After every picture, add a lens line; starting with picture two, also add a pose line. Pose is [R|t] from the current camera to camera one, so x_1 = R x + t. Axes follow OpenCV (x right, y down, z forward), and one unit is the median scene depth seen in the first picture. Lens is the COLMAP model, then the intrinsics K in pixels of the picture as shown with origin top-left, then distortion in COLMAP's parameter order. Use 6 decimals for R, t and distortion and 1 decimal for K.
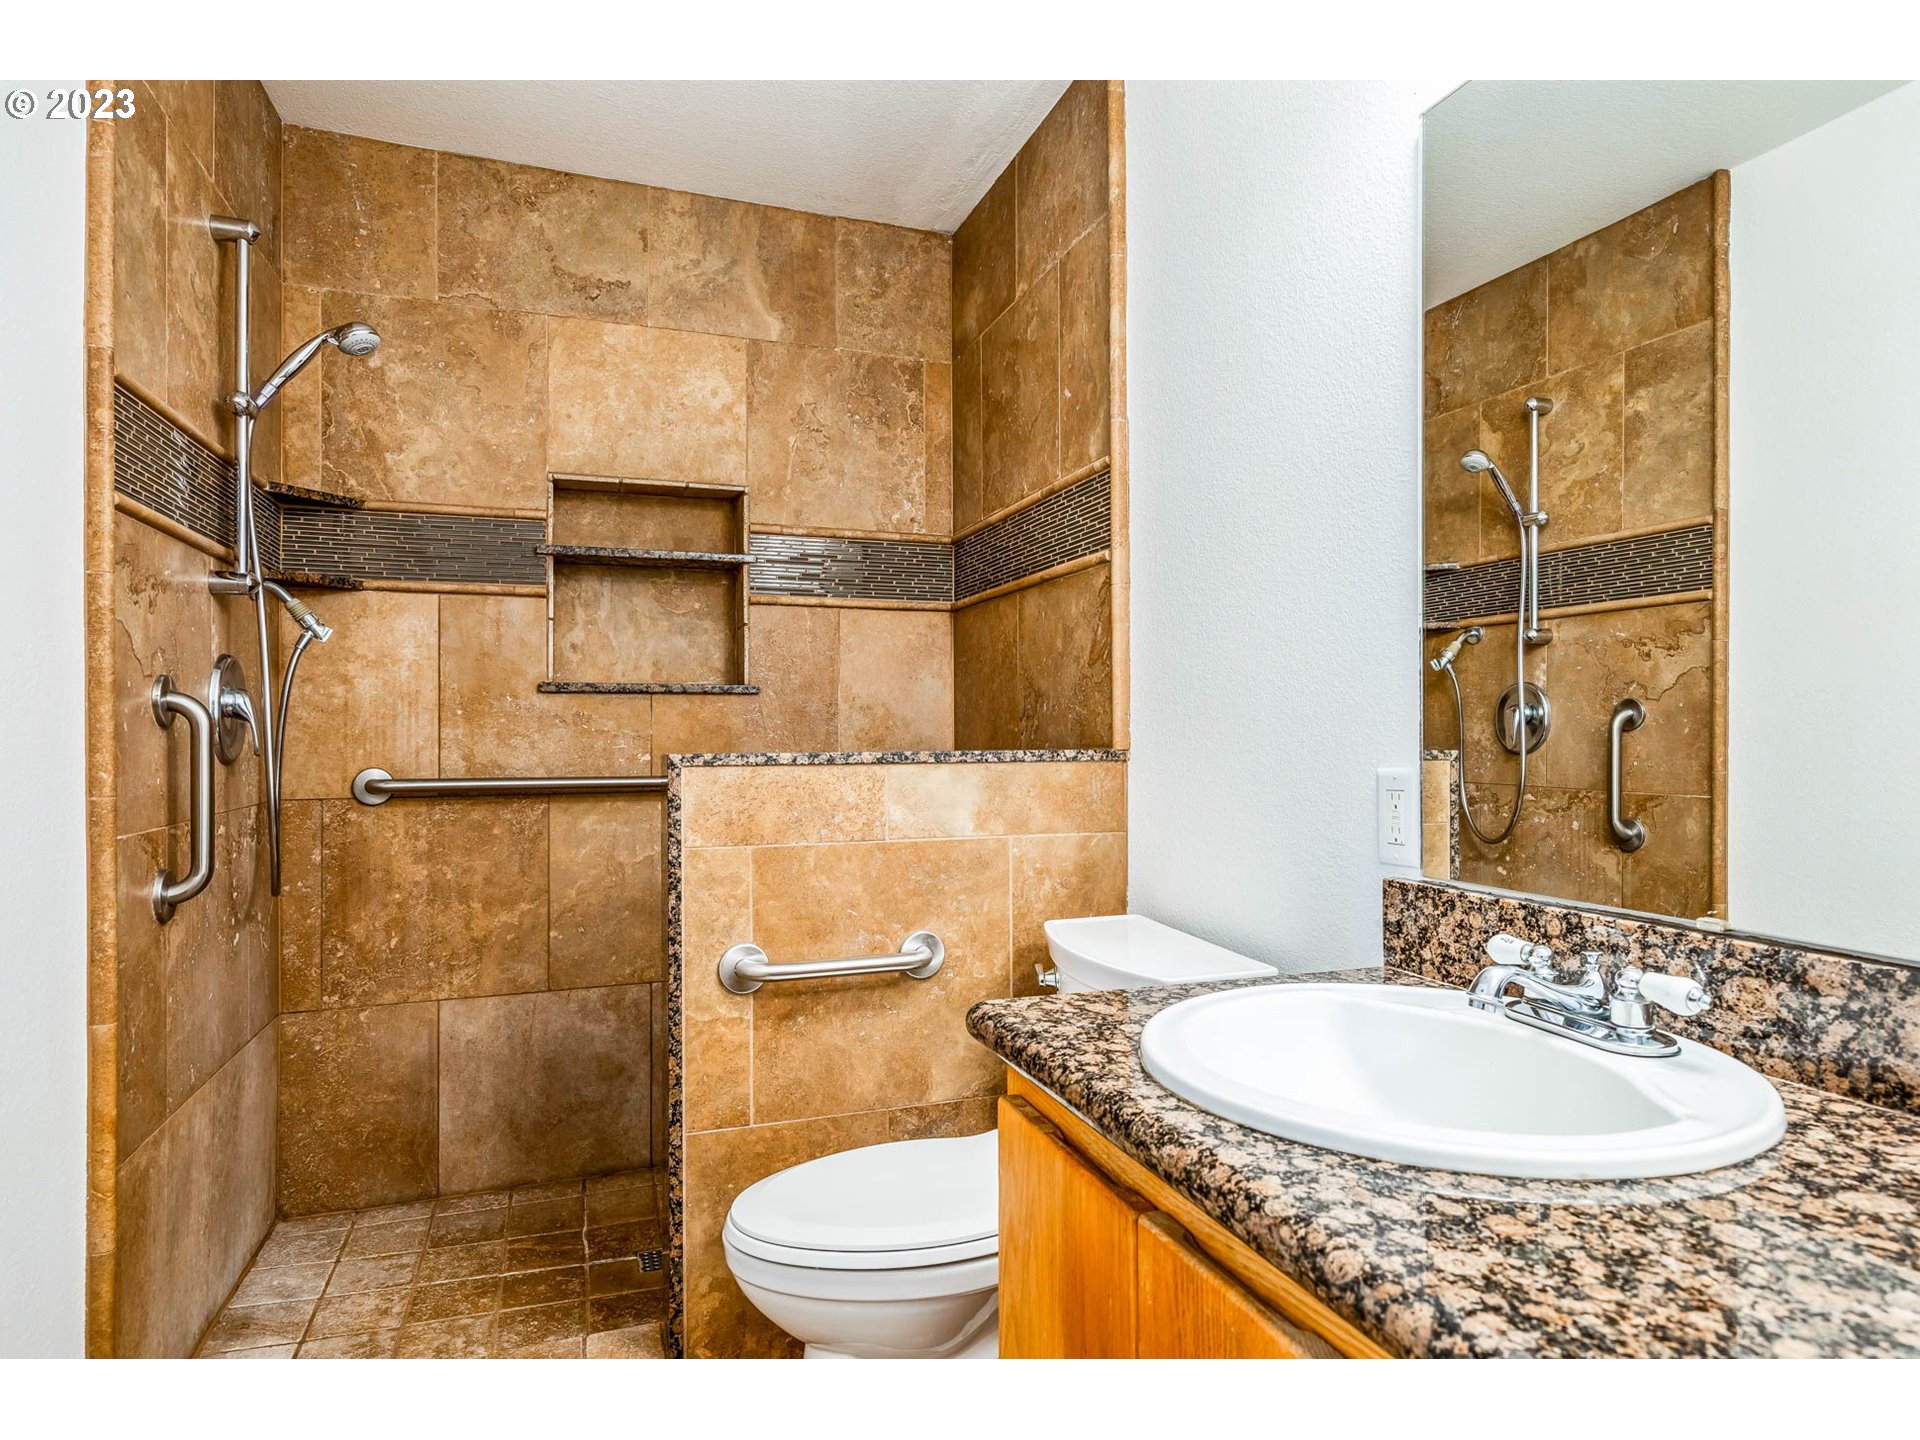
lens RADIAL K [[1086.2, 0, 960.0], [0, 1086.2, 720.0], [0, 0, 1]] dist [0.005903, -0.000874]
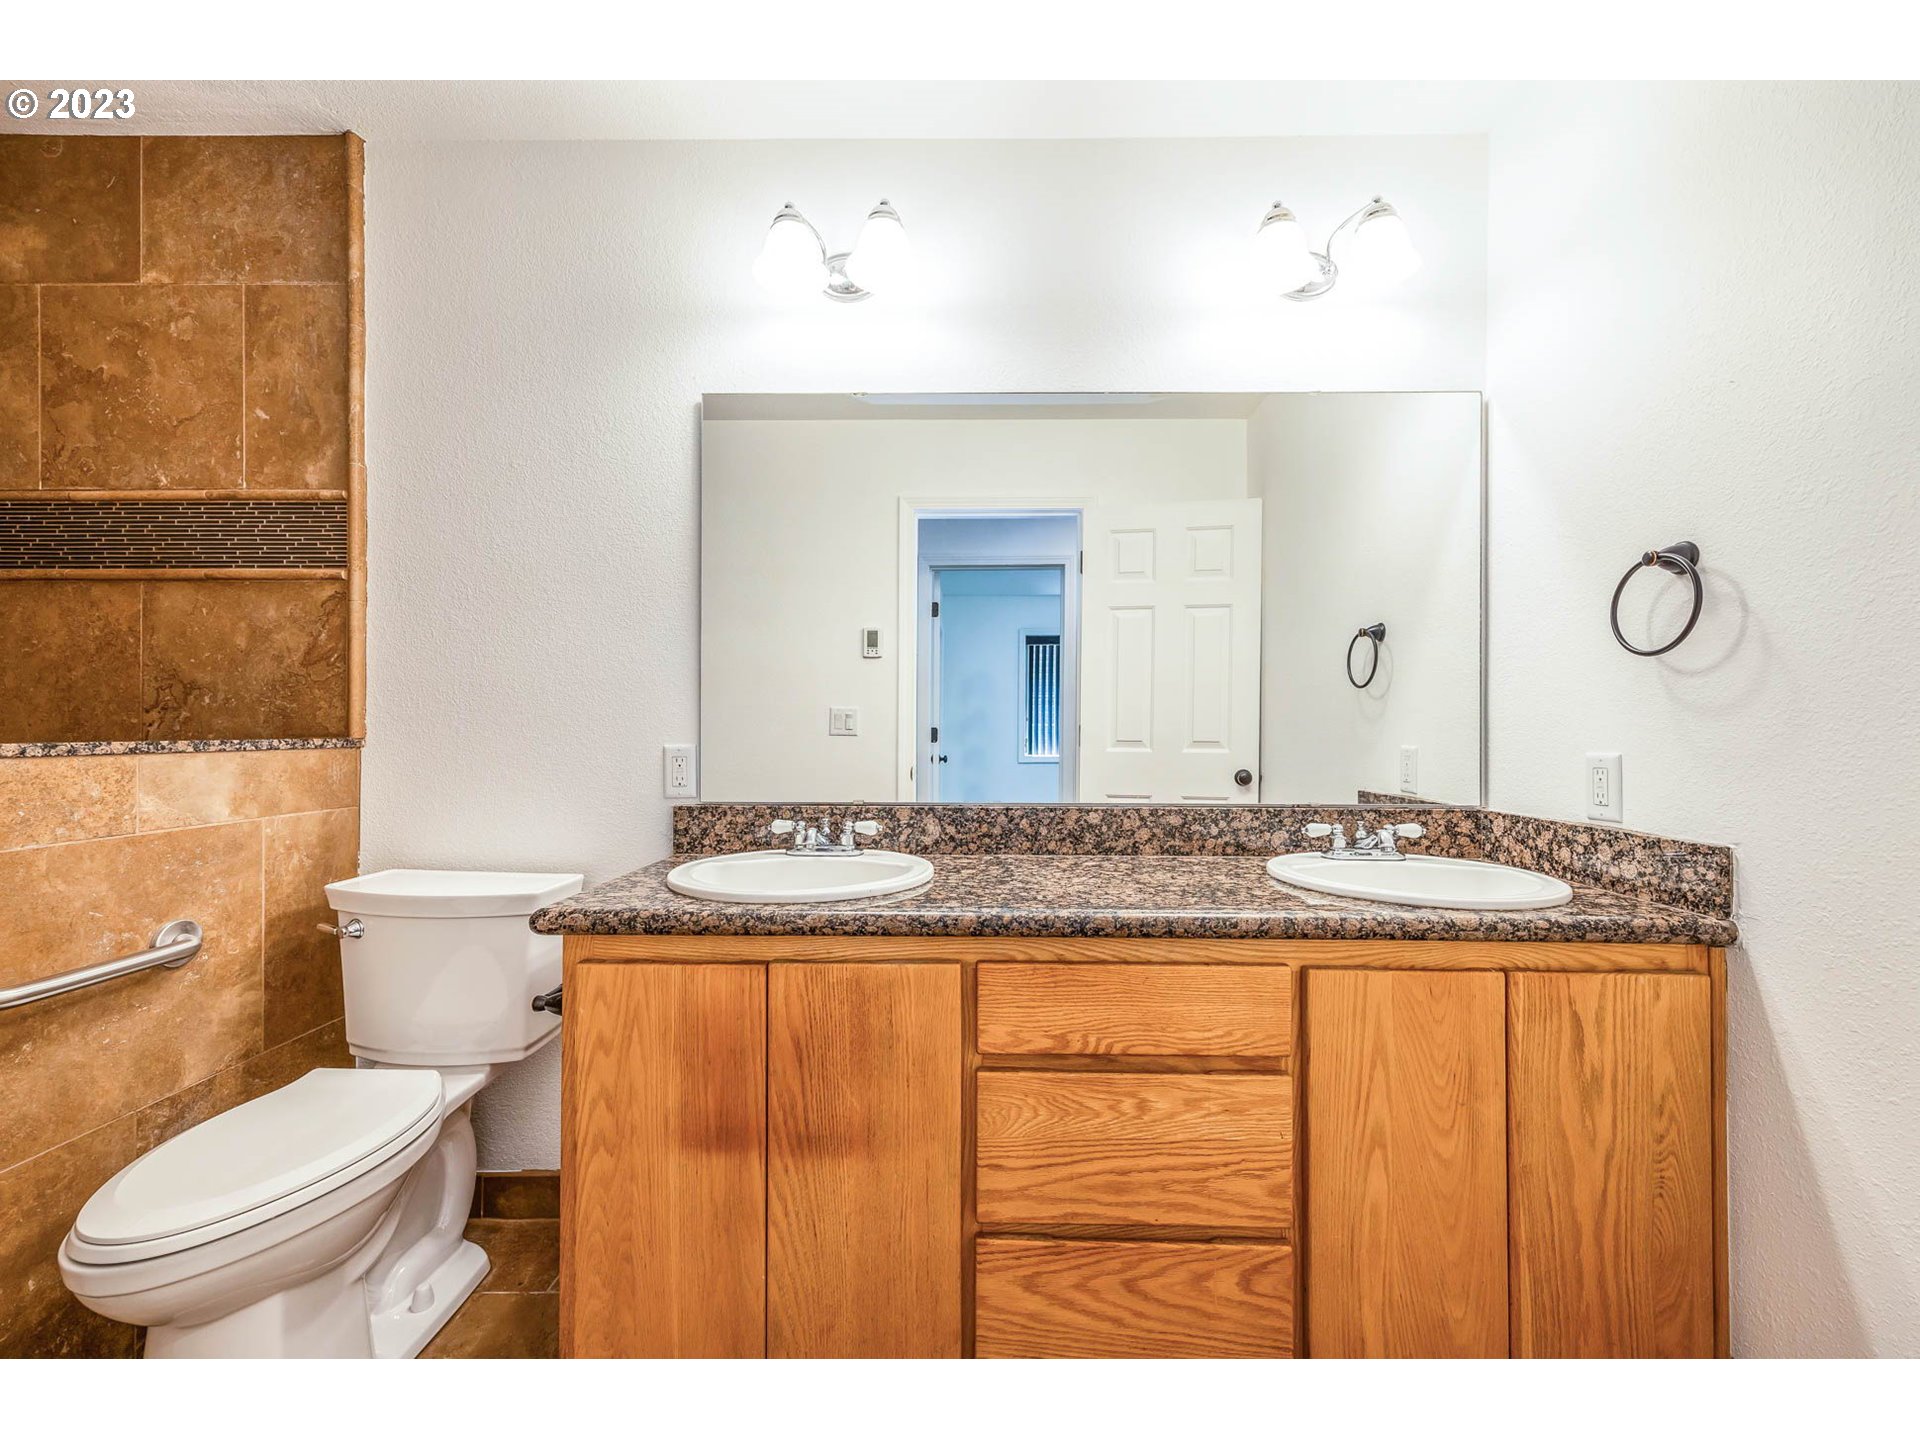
lens RADIAL K [[778.7, 0, 960.0], [0, 778.7, 720.0], [0, 0, 1]] dist [-0.000406, -0.000460]
pose [[0.360370, 0.013325, 0.932714, -0.447073], [-0.013508, 0.999868, -0.009066, 0.006437], [-0.932712, -0.009332, 0.360502, 0.069051]]
